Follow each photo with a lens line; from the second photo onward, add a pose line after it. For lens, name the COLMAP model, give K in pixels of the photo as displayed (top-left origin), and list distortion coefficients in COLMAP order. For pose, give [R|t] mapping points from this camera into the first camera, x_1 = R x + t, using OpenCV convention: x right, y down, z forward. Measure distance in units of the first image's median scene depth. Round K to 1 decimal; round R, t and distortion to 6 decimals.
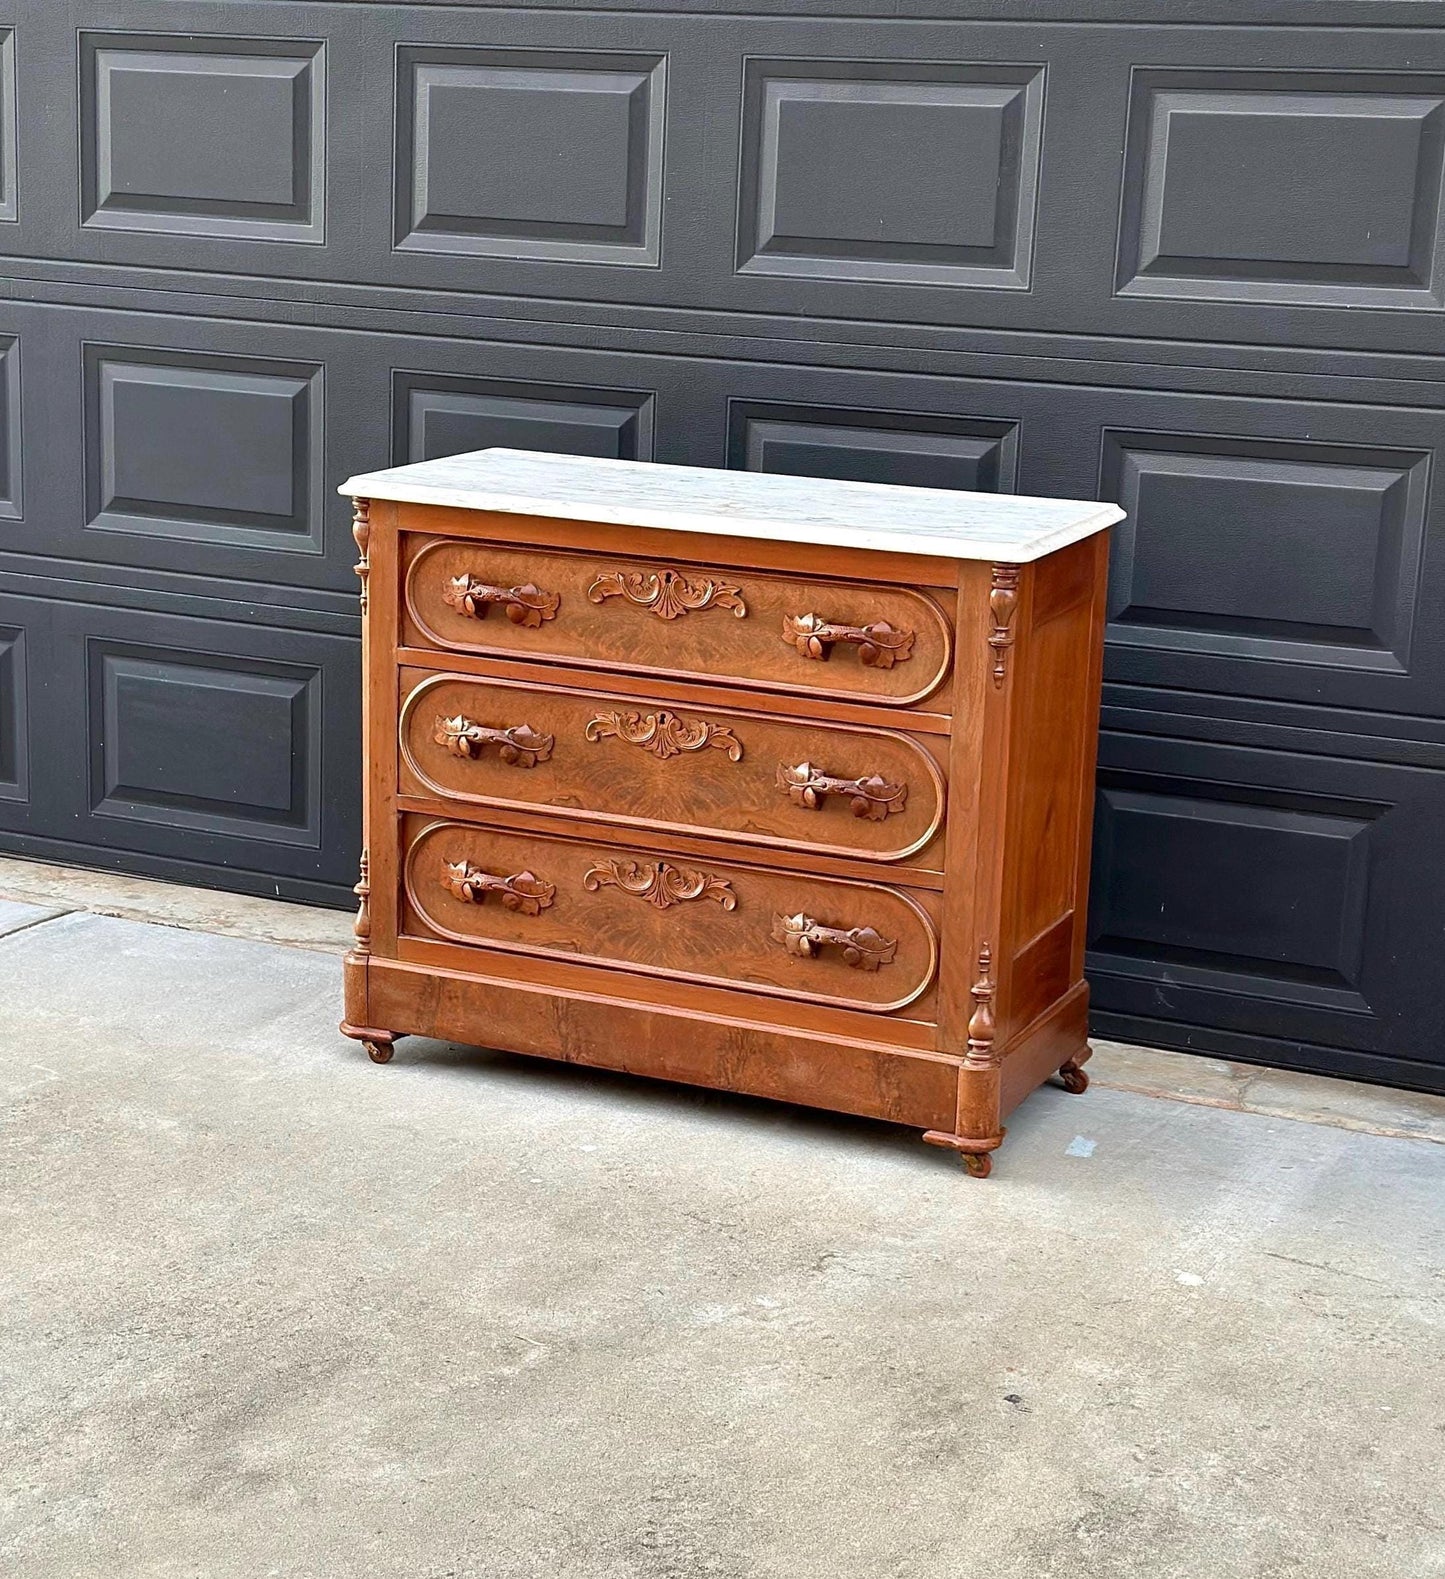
lens RADIAL K [[2876.7, 0, 753.4], [0, 2876.7, 862.3], [0, 0, 1]] dist [0.084103, 0.248586]
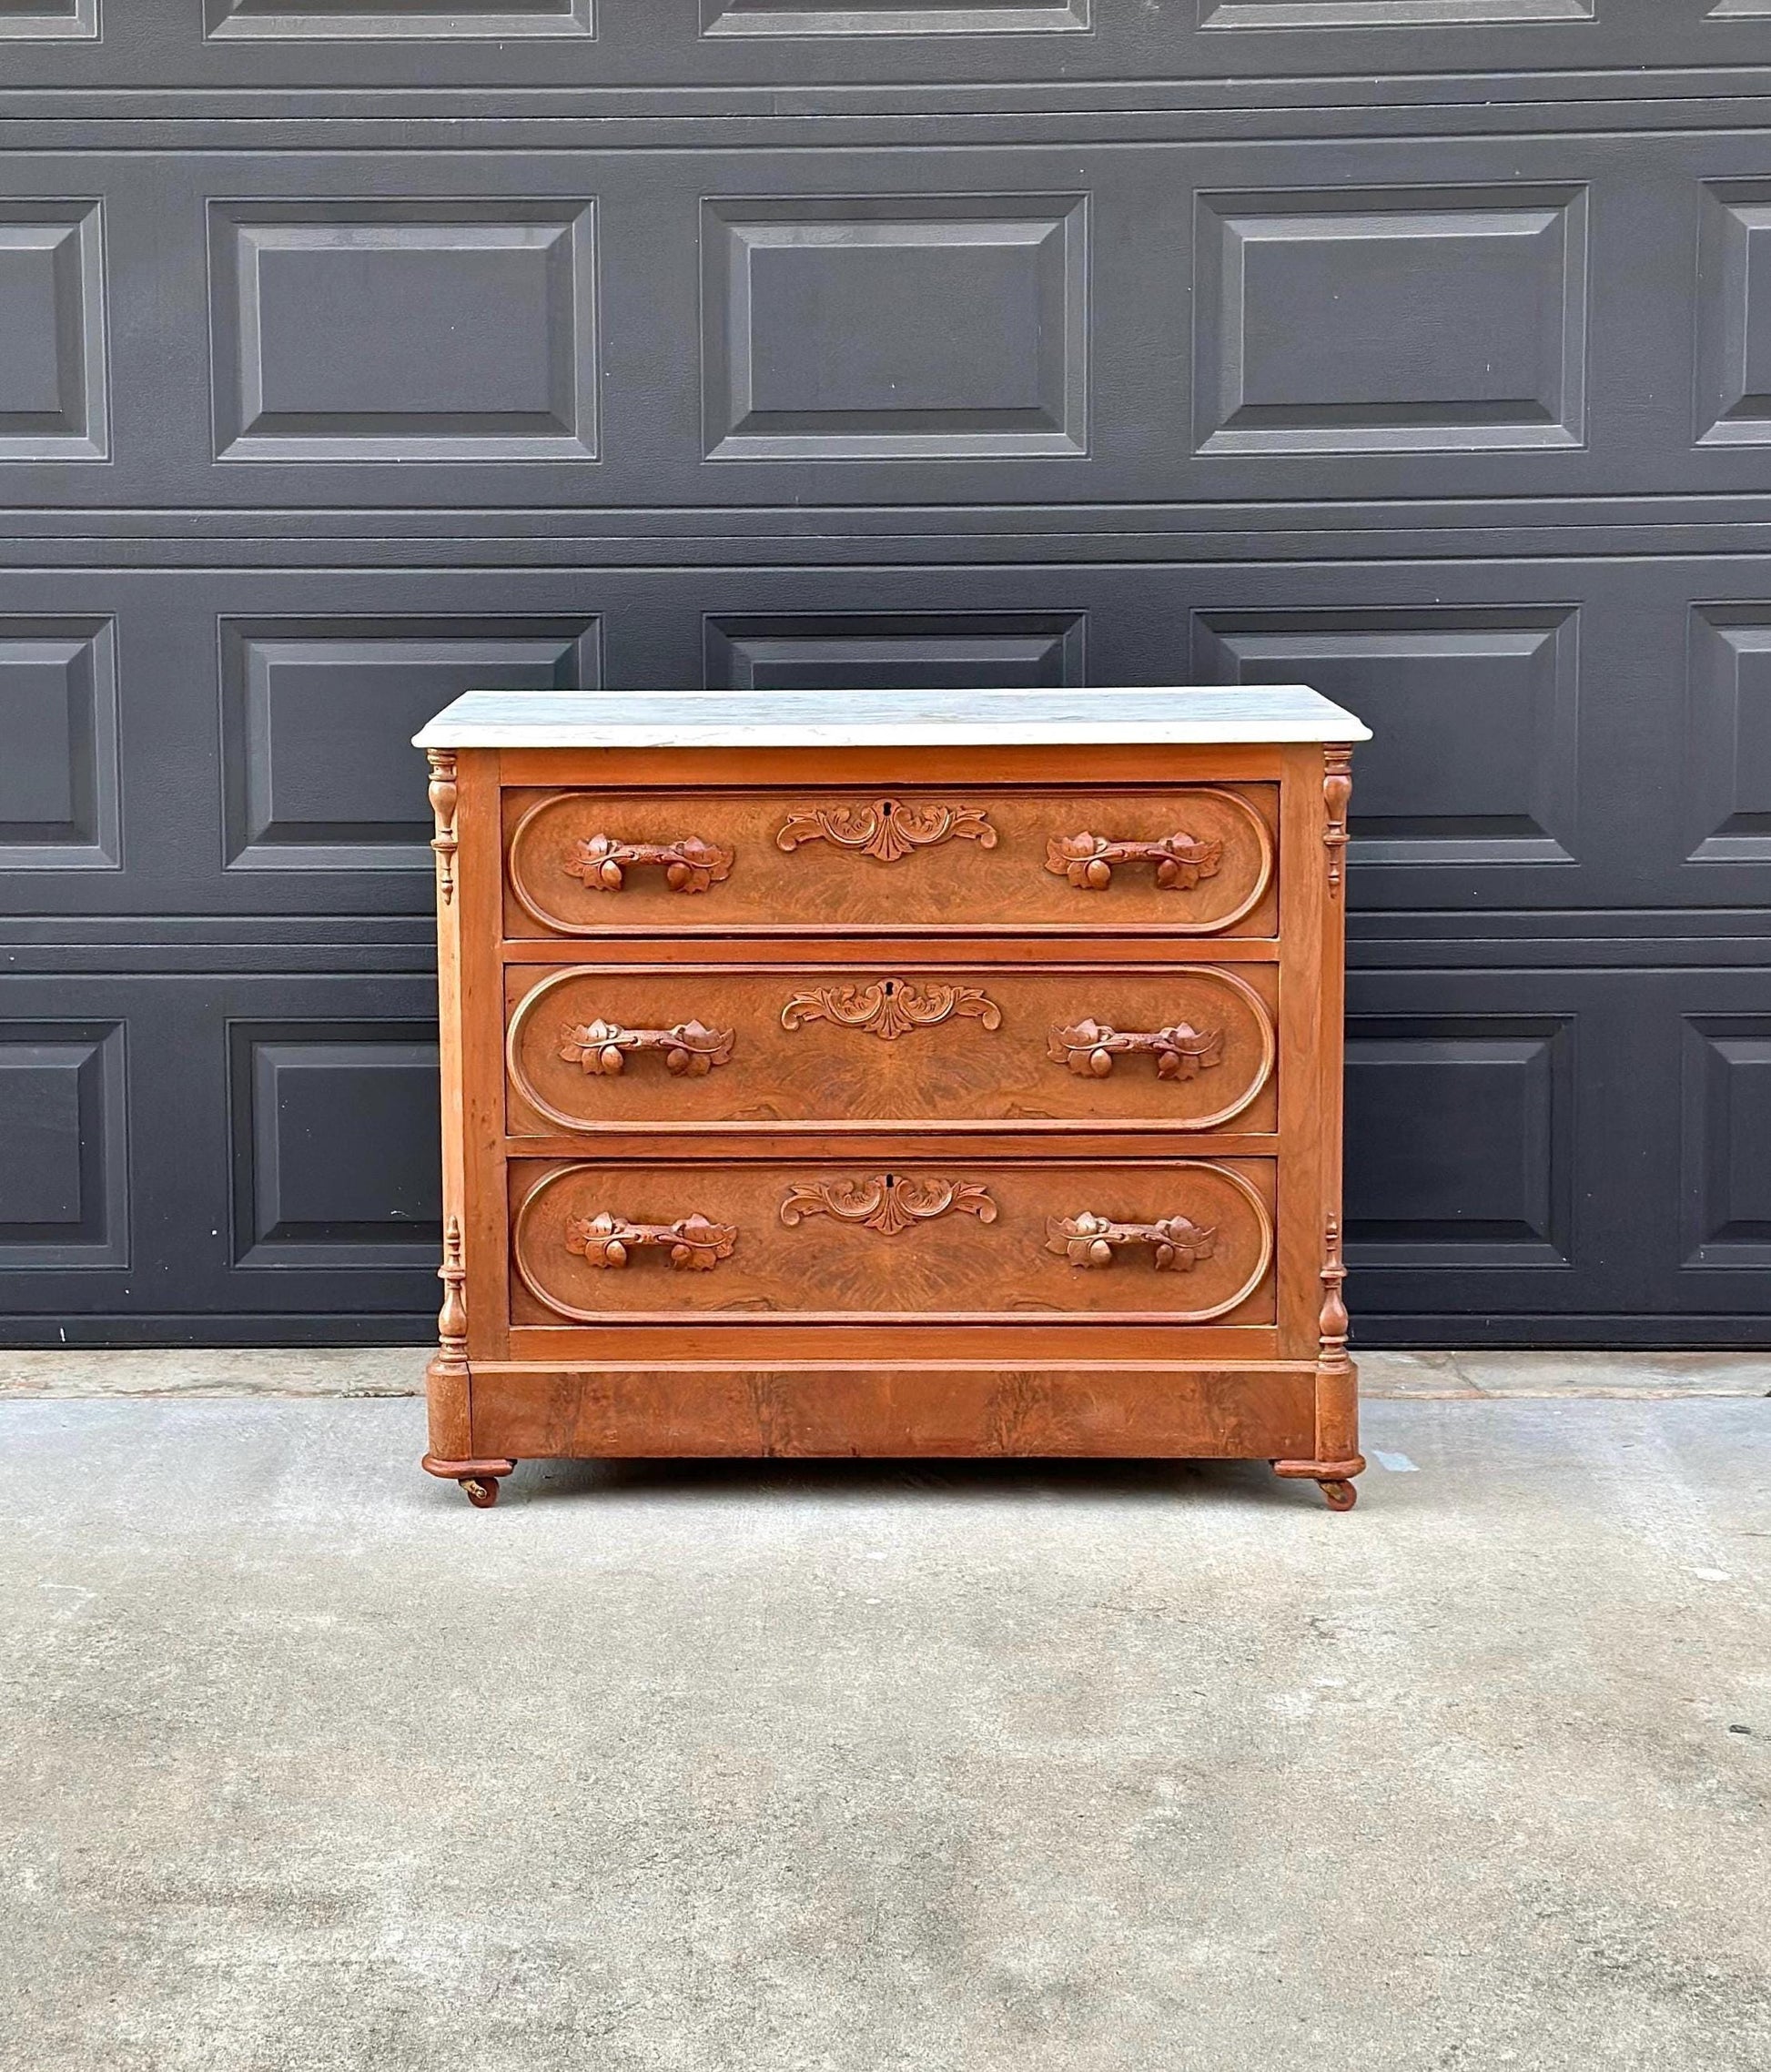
lens RADIAL K [[3533.5, 0, 784.3], [0, 3533.5, 874.3], [0, 0, 1]] dist [0.077268, 0.171365]
pose [[0.923269, -0.093056, 0.372713, -0.409504], [0.138130, 0.985745, -0.096056, 0.007990], [-0.358462, 0.140169, 0.922962, 0.114659]]
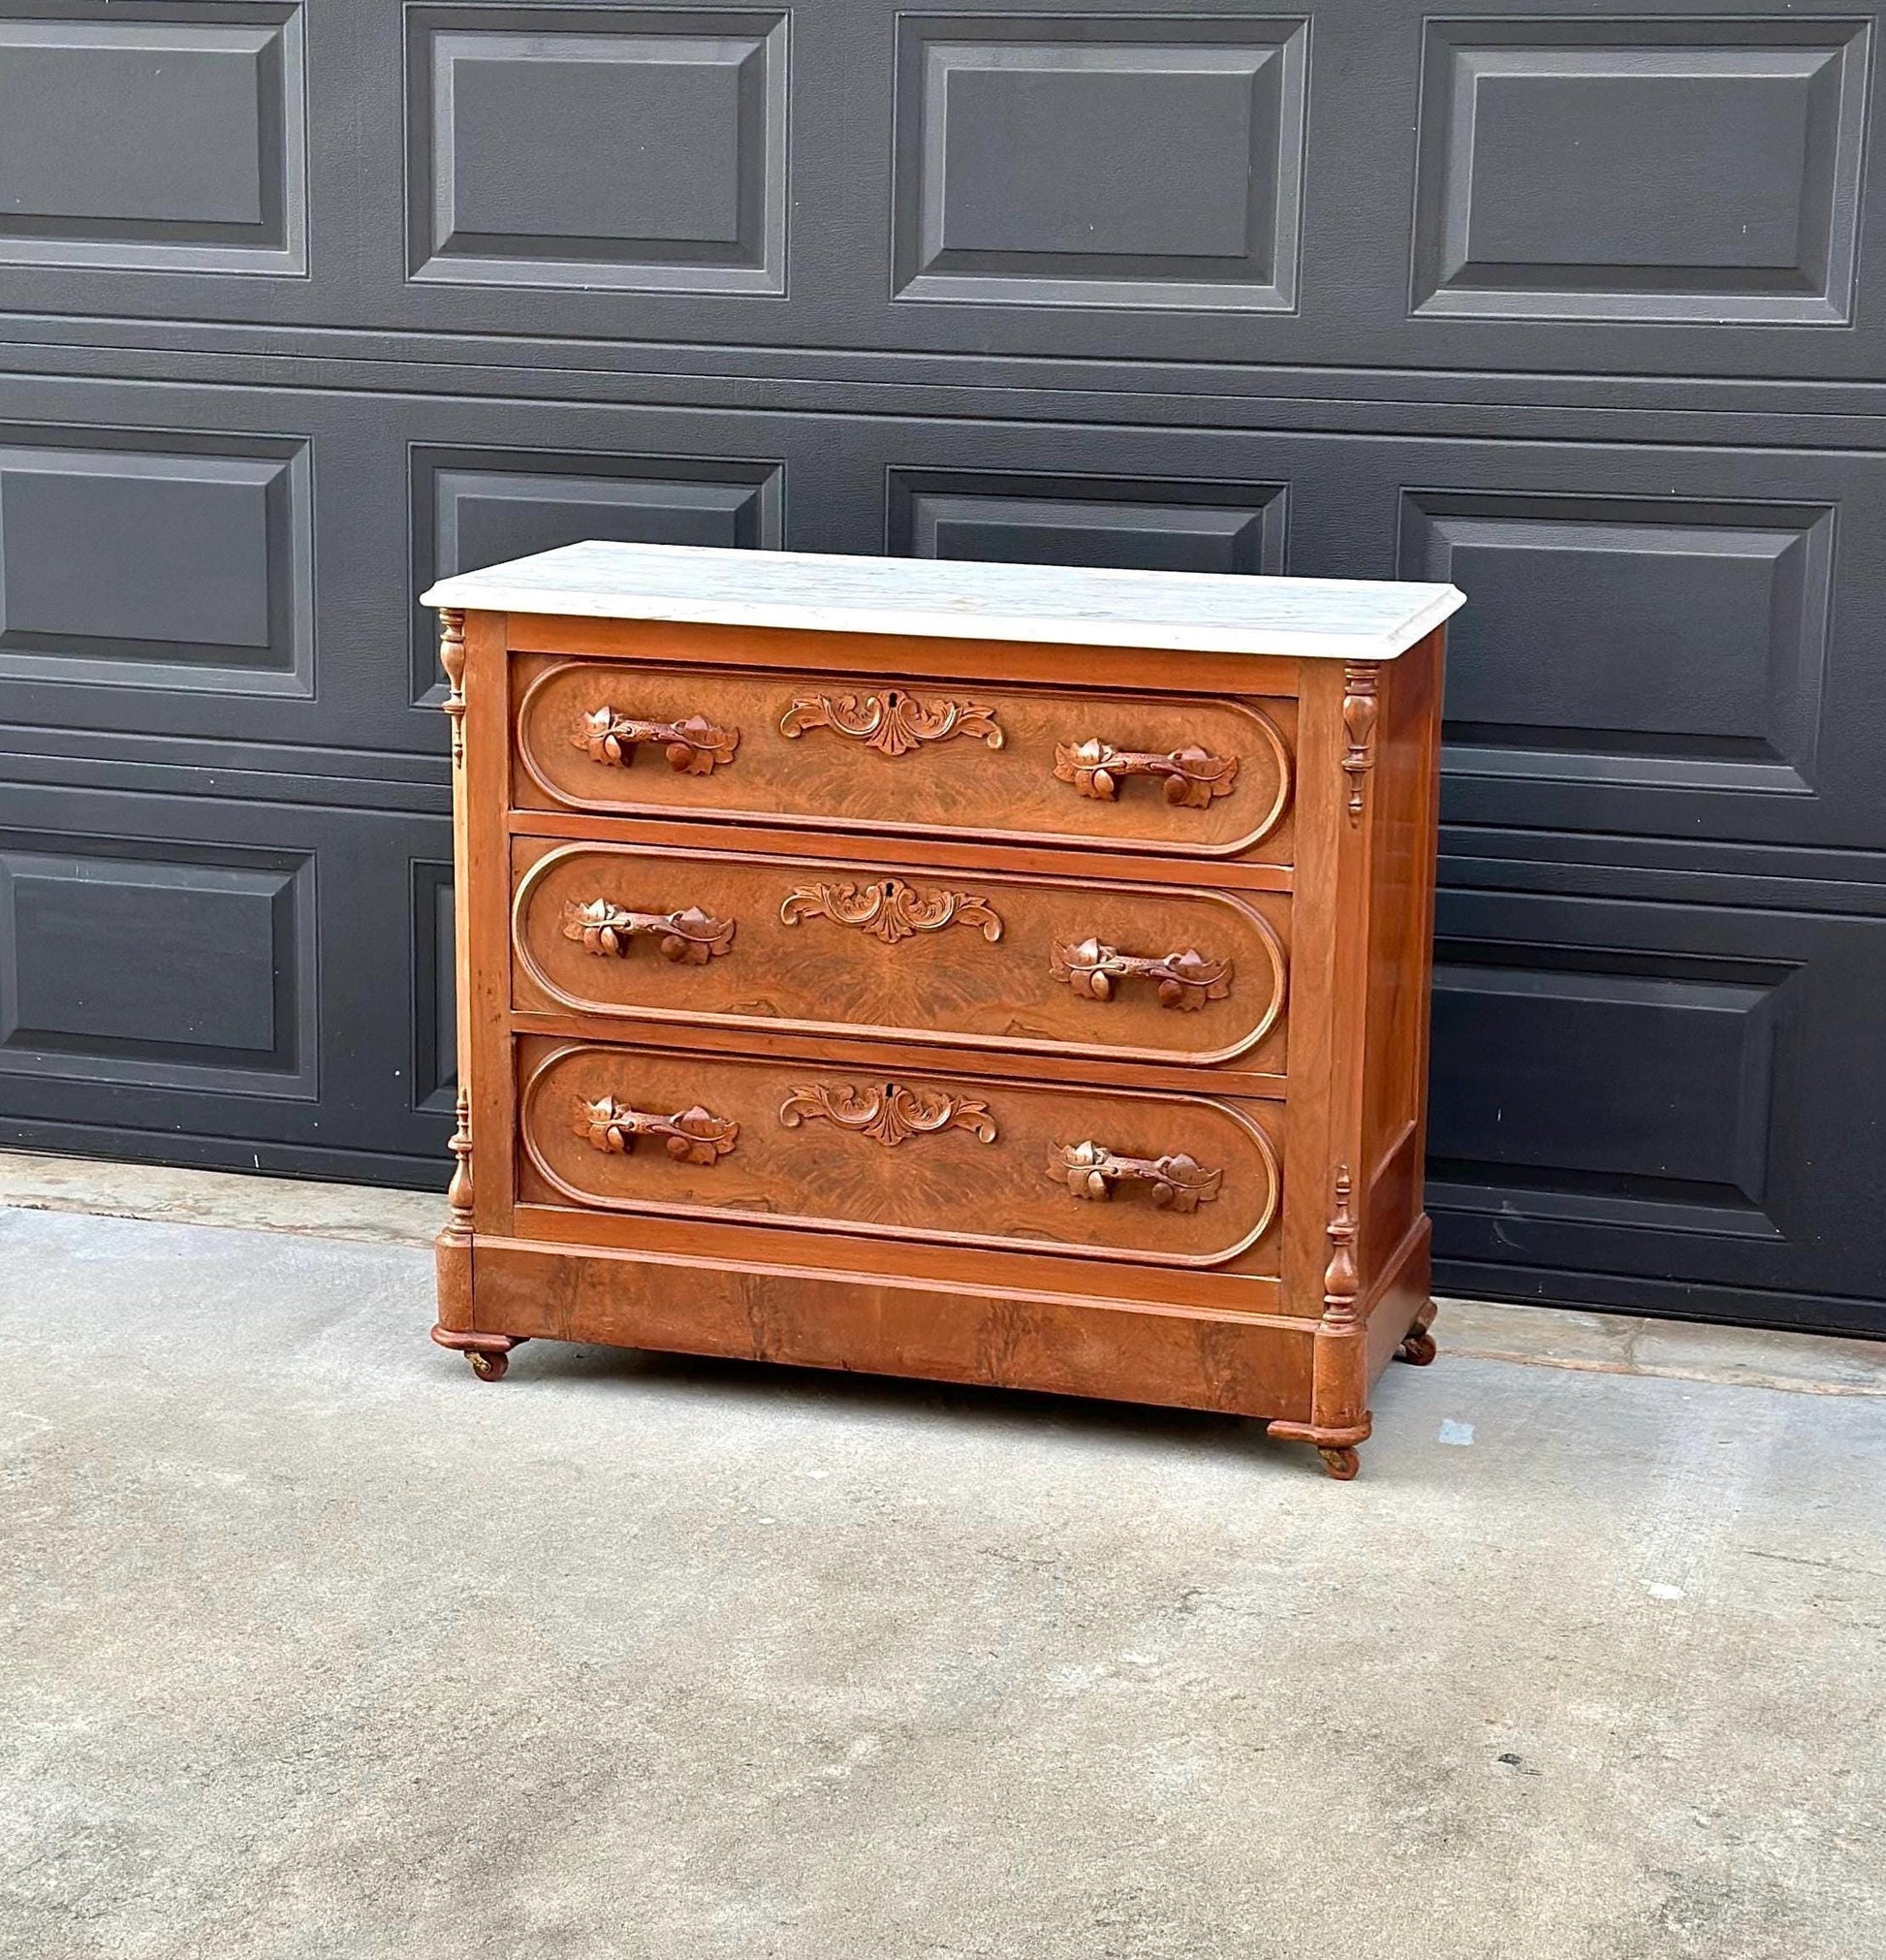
lens RADIAL K [[3836.5, 0, 1016.4], [0, 3836.5, 1014.2], [0, 0, 1]] dist [0.086390, 0.246780]
pose [[0.990060, -0.047688, 0.132313, -0.130320], [0.051448, 0.998359, -0.025147, 0.008825], [-0.130896, 0.031704, 0.990889, 0.013077]]
